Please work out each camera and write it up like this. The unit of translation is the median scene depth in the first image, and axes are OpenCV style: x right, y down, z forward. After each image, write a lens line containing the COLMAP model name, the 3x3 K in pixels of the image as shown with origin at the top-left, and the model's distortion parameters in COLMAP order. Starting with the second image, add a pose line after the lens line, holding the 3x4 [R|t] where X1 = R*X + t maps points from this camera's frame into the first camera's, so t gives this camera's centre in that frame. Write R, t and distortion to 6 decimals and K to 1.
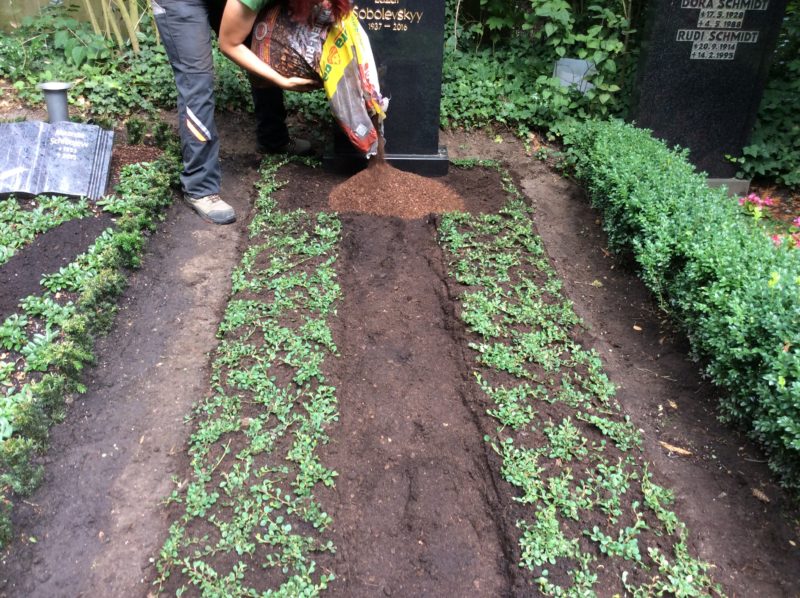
lens RADIAL K [[722.2, 0, 400.3], [0, 722.2, 297.3], [0, 0, 1]] dist [0.088129, -0.146839]
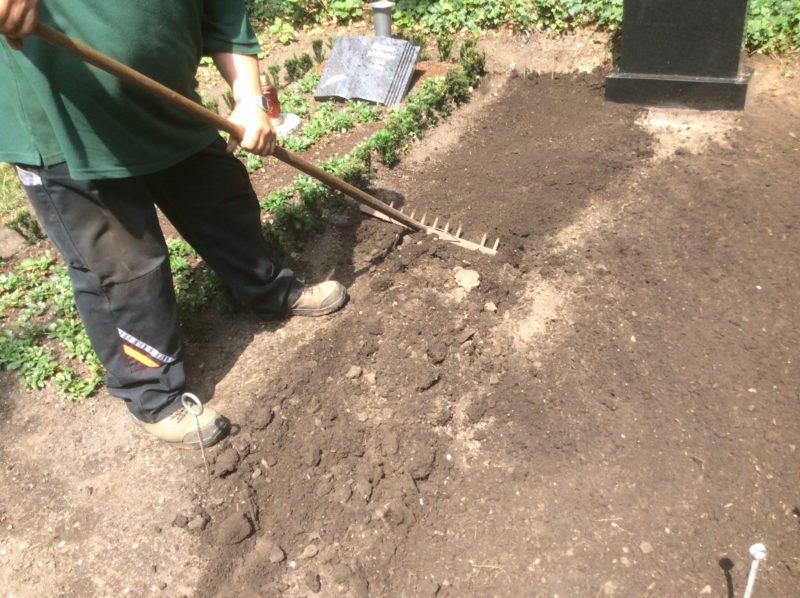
lens RADIAL K [[722.2, 0, 405.7], [0, 722.2, 301.2], [0, 0, 1]] dist [0.088129, -0.146839]
pose [[0.850862, 0.188368, -0.490460, 0.194379], [-0.146903, 0.981581, 0.122139, 0.021422], [0.504433, -0.031873, 0.862862, 0.010118]]
